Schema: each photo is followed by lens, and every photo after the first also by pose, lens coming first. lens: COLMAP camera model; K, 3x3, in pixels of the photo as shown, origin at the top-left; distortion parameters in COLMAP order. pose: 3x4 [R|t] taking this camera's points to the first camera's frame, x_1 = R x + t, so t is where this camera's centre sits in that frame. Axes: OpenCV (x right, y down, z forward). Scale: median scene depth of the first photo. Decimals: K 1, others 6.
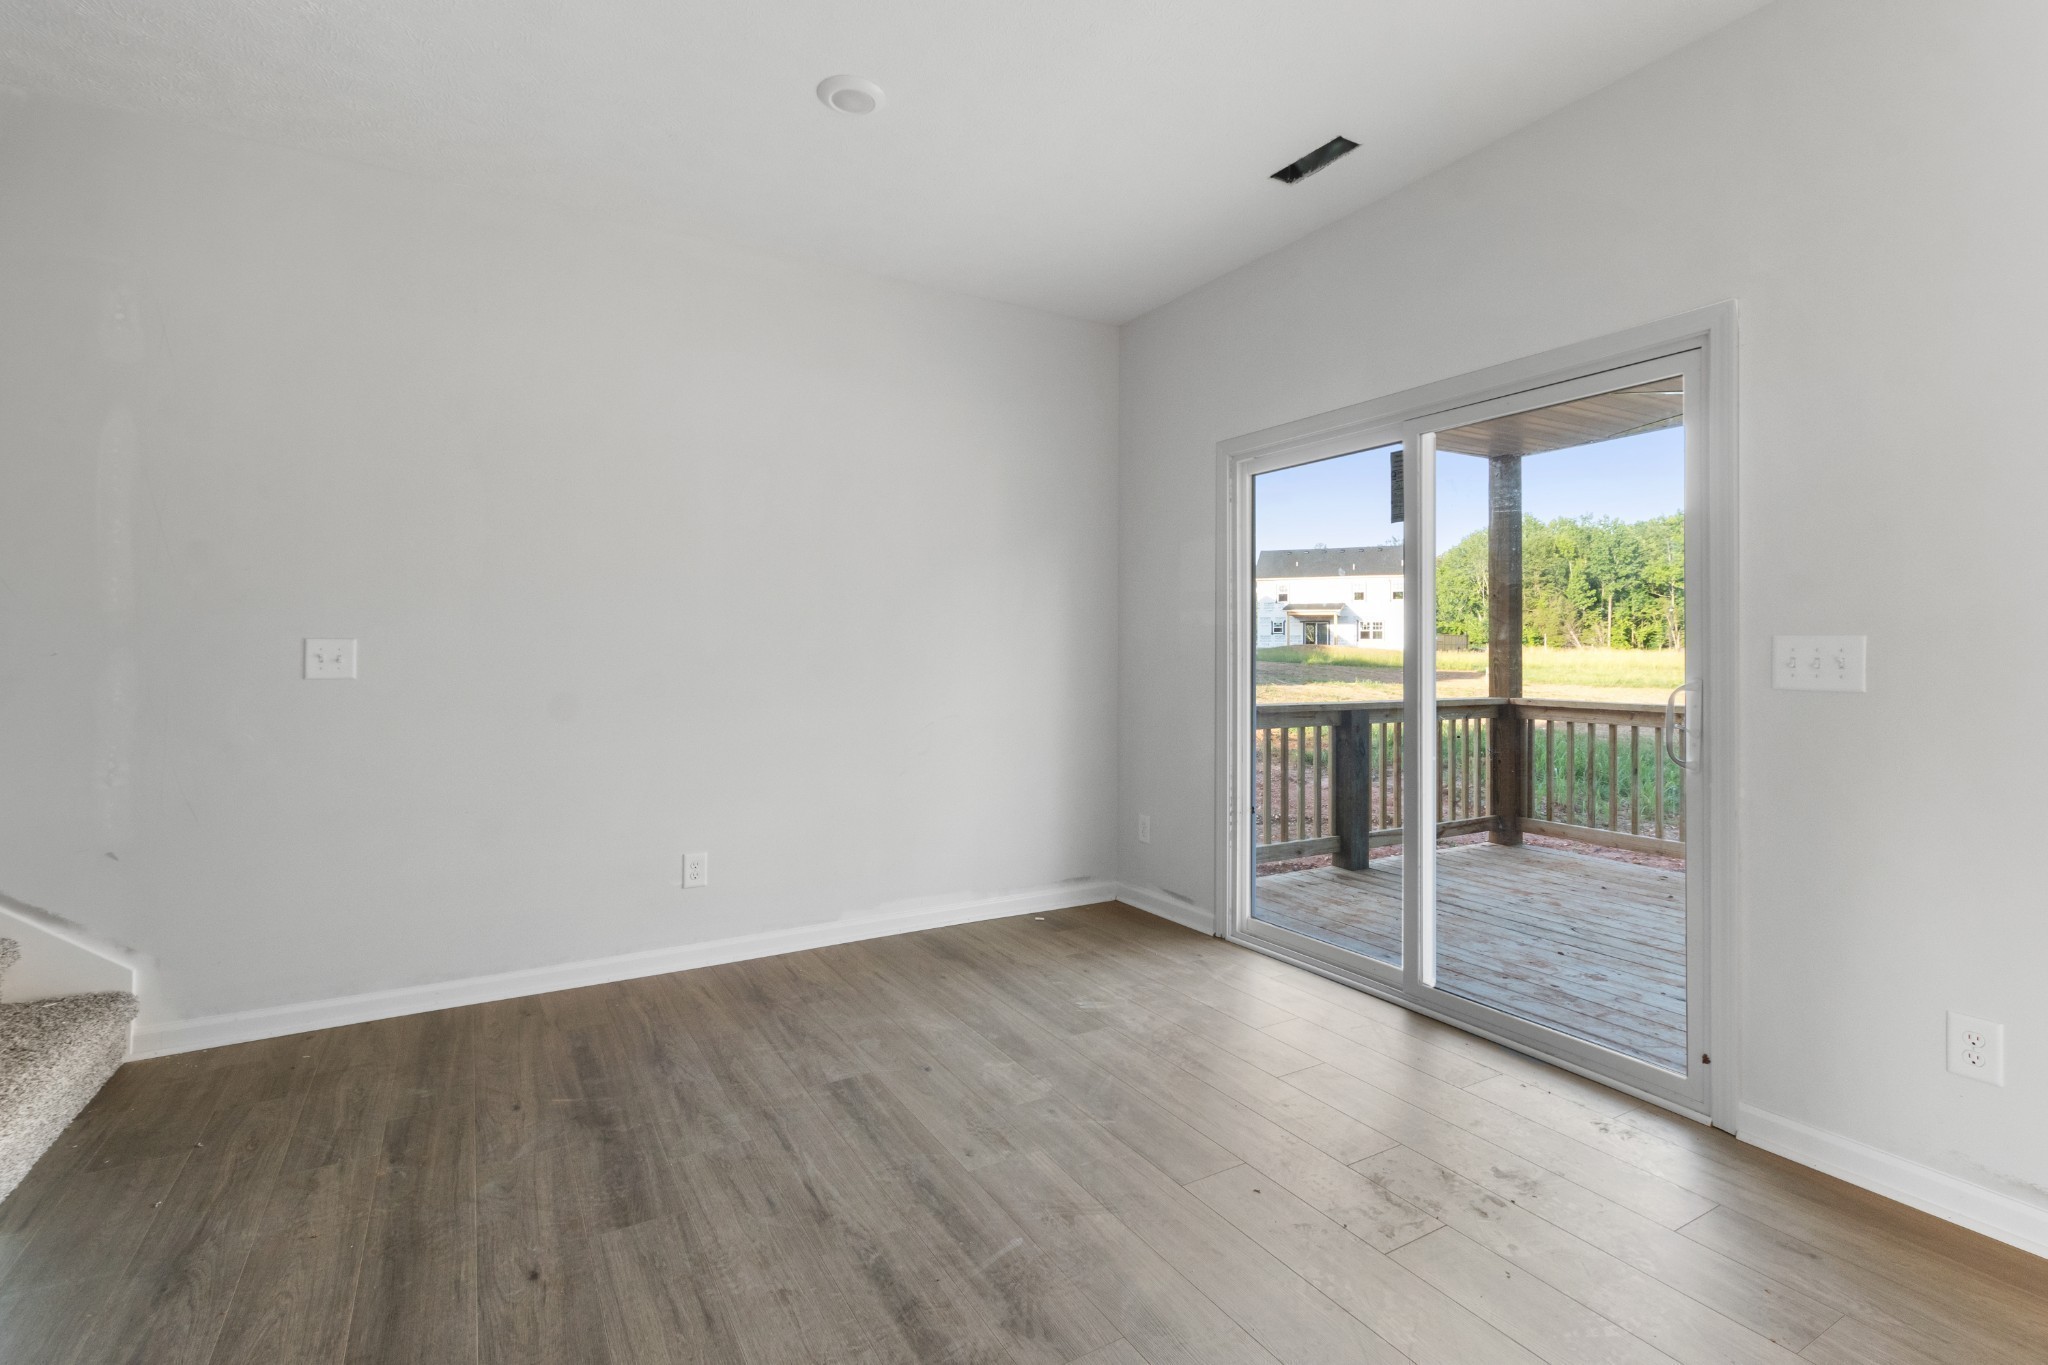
lens RADIAL K [[944.9, 0, 1016.7], [0, 944.9, 648.2], [0, 0, 1]] dist [-0.018966, 0.000650]
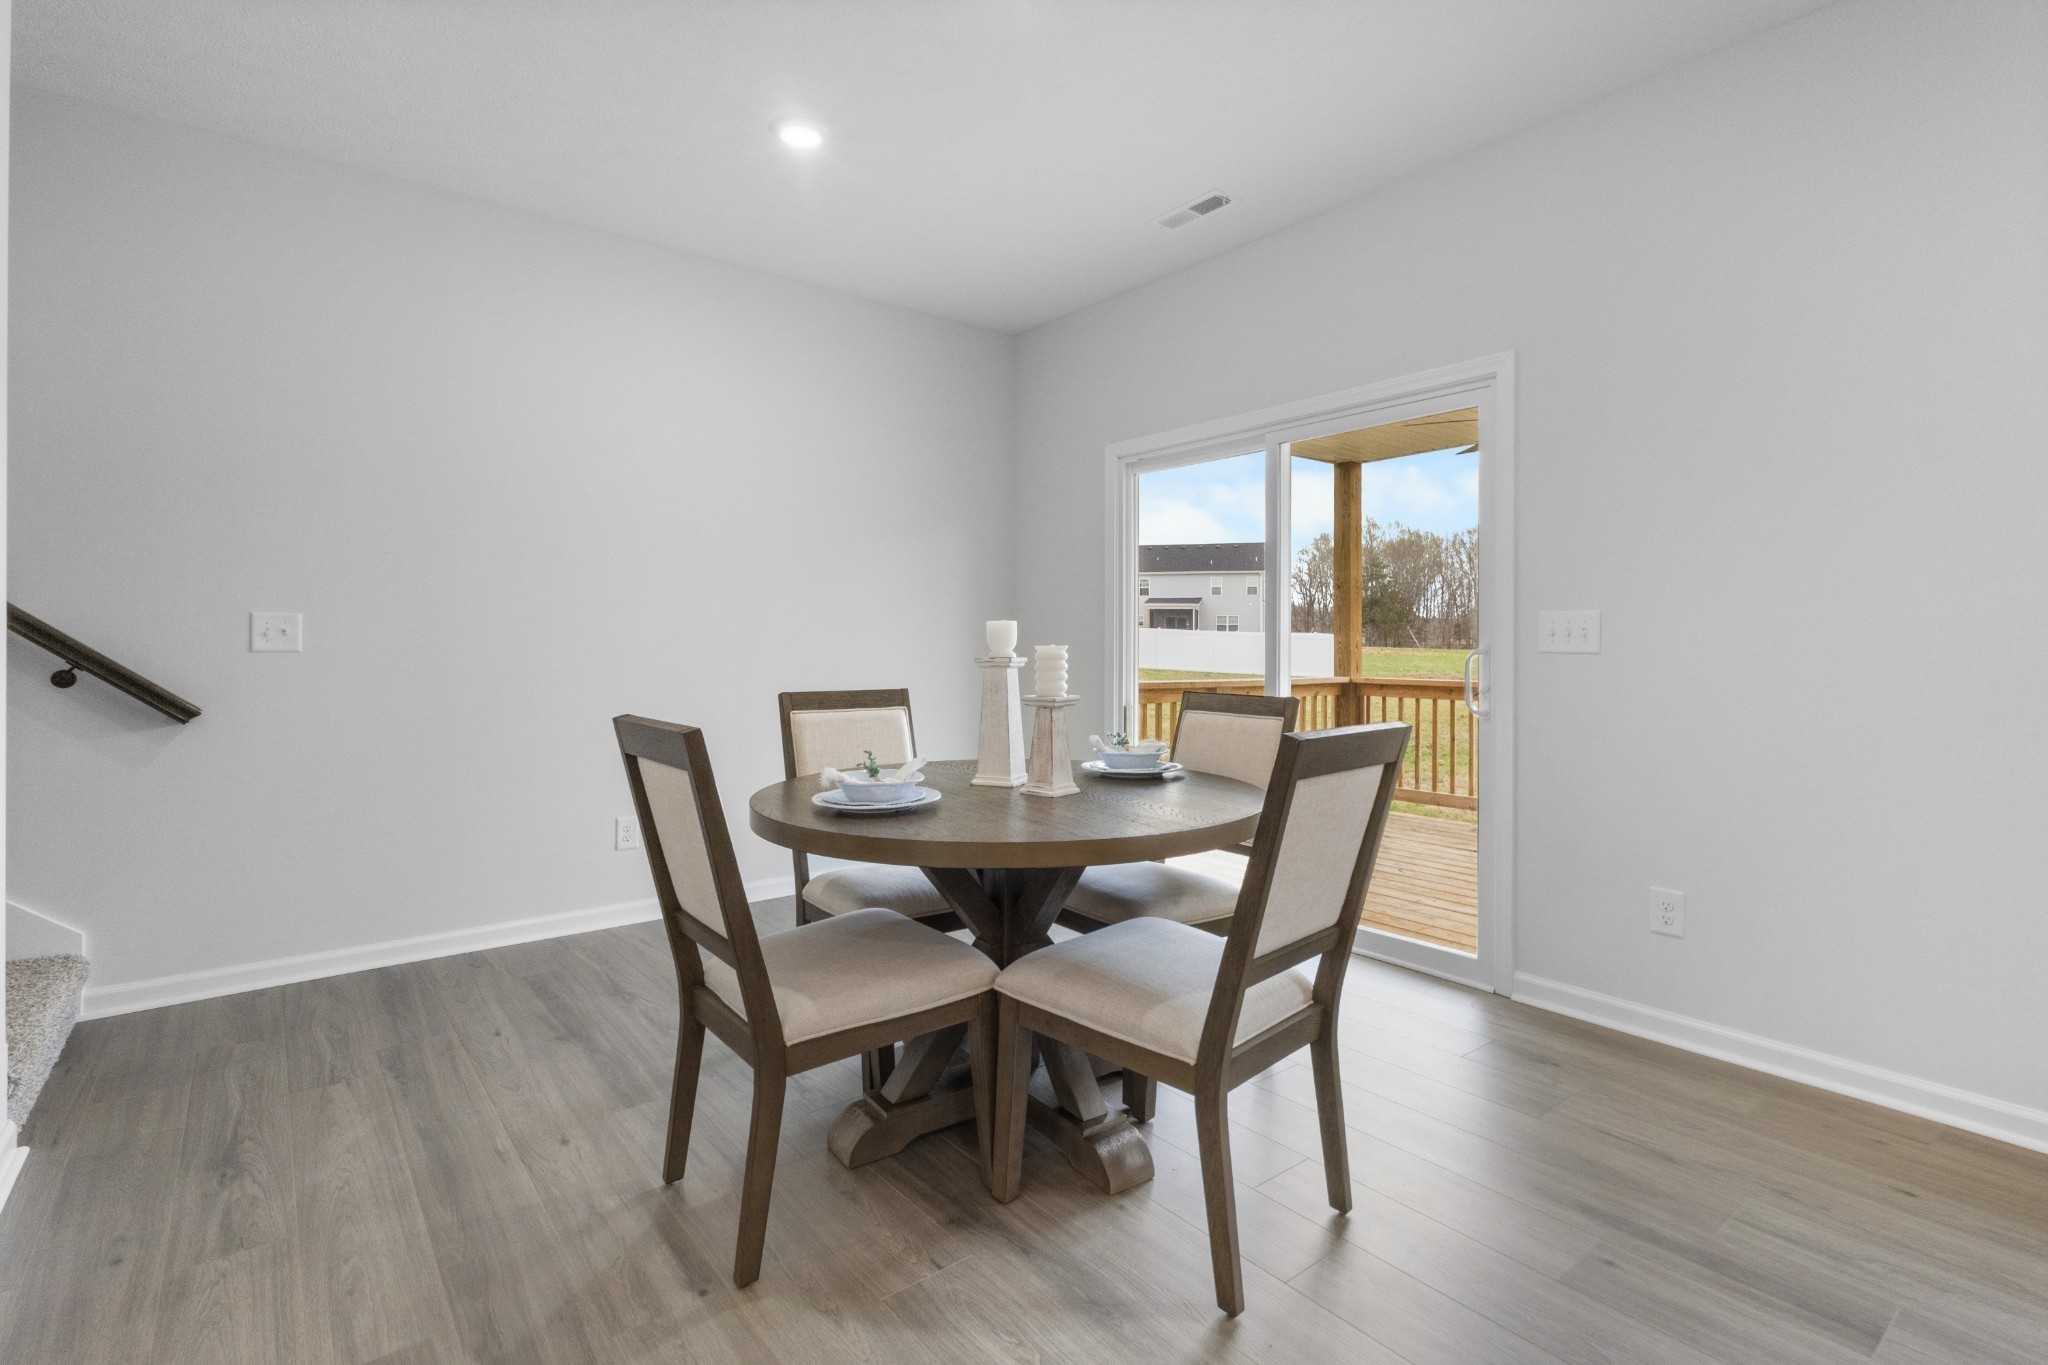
lens RADIAL K [[944.9, 0, 1016.7], [0, 944.9, 648.2], [0, 0, 1]] dist [-0.018966, 0.000650]
pose [[0.990285, 0.000912, 0.139051, -0.067262], [-0.002107, 0.999962, 0.008444, 0.019788], [-0.139038, -0.008655, 0.990249, -0.143478]]
